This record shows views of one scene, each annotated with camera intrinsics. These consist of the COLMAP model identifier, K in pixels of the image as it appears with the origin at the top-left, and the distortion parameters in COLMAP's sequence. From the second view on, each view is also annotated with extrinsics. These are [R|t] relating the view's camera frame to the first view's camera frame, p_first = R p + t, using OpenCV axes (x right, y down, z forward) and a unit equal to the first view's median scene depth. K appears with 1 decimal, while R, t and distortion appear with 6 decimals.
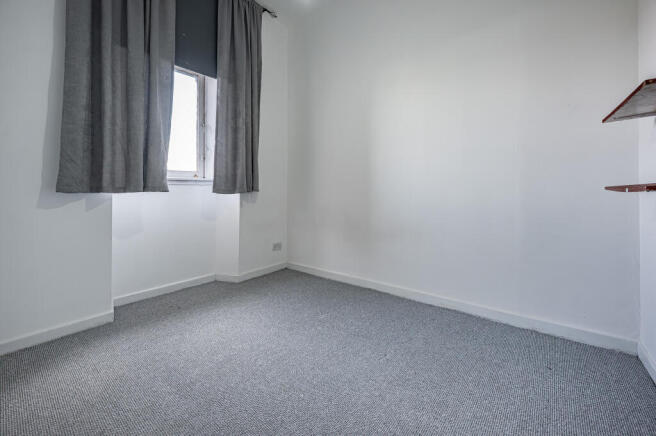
lens RADIAL K [[255.5, 0, 327.0], [0, 255.5, 189.3], [0, 0, 1]] dist [-0.000088, -0.000001]
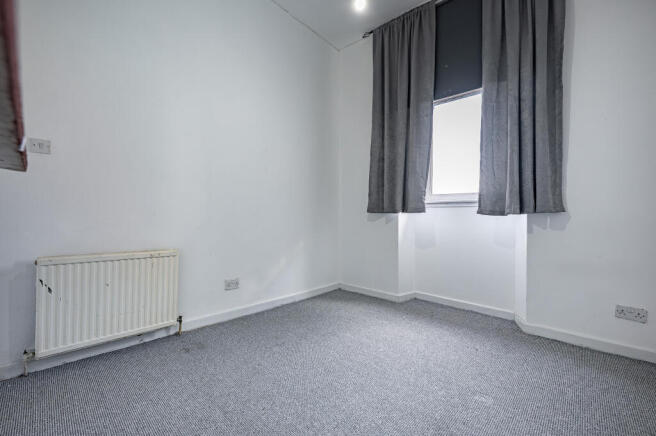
lens RADIAL K [[273.5, 0, 328.0], [0, 273.5, 218.0], [0, 0, 1]] dist [0.000351, -0.000021]
pose [[-0.032640, 0.008622, -0.999430, 0.606506], [0.002897, 0.999959, 0.008532, 0.018820], [0.999463, -0.002617, -0.032664, 0.546922]]
